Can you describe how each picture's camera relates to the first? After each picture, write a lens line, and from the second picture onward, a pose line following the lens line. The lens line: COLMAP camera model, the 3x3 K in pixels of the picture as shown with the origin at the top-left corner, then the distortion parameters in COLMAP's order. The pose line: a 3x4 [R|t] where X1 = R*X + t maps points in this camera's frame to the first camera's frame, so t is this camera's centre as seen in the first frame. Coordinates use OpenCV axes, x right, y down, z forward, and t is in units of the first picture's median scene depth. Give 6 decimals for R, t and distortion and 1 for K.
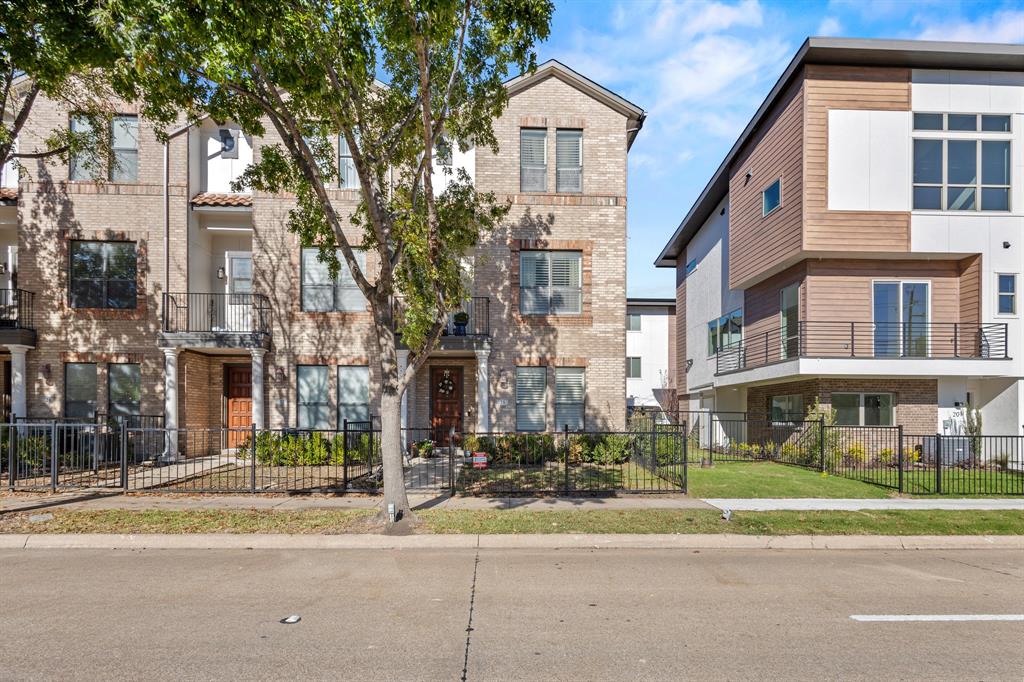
lens RADIAL K [[474.7, 0, 527.1], [0, 474.7, 340.0], [0, 0, 1]] dist [0.007865, -0.002116]
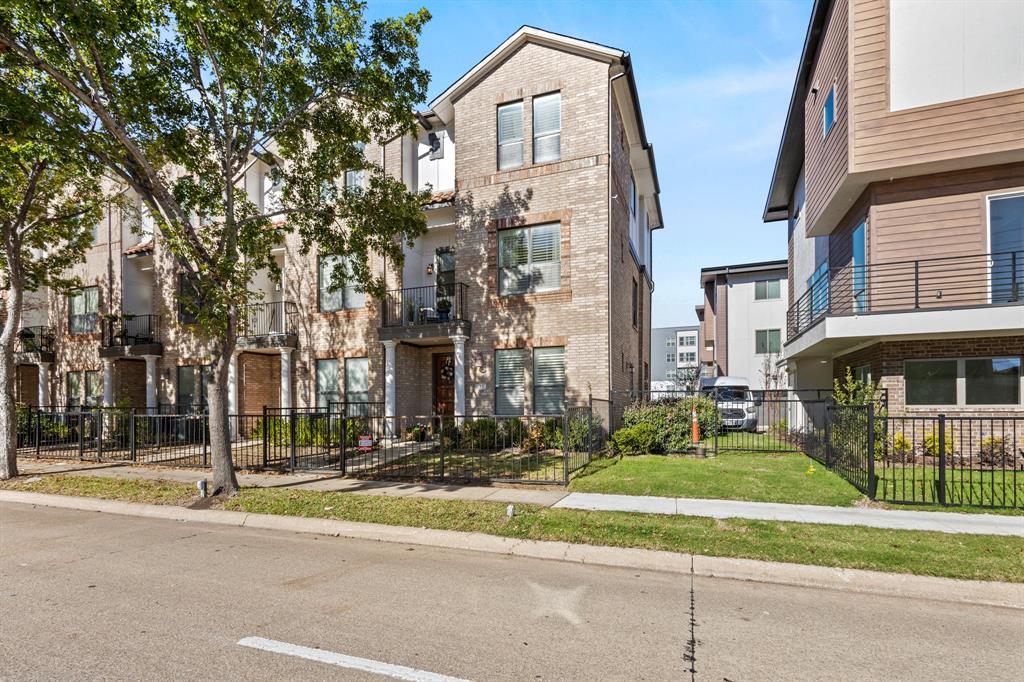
lens RADIAL K [[474.7, 0, 543.7], [0, 474.7, 328.8], [0, 0, 1]] dist [0.007865, -0.002116]
pose [[0.925939, -0.073923, -0.370367, 0.438074], [0.076101, 0.997062, -0.008751, 0.029117], [0.369926, -0.020083, 0.928844, 0.128583]]
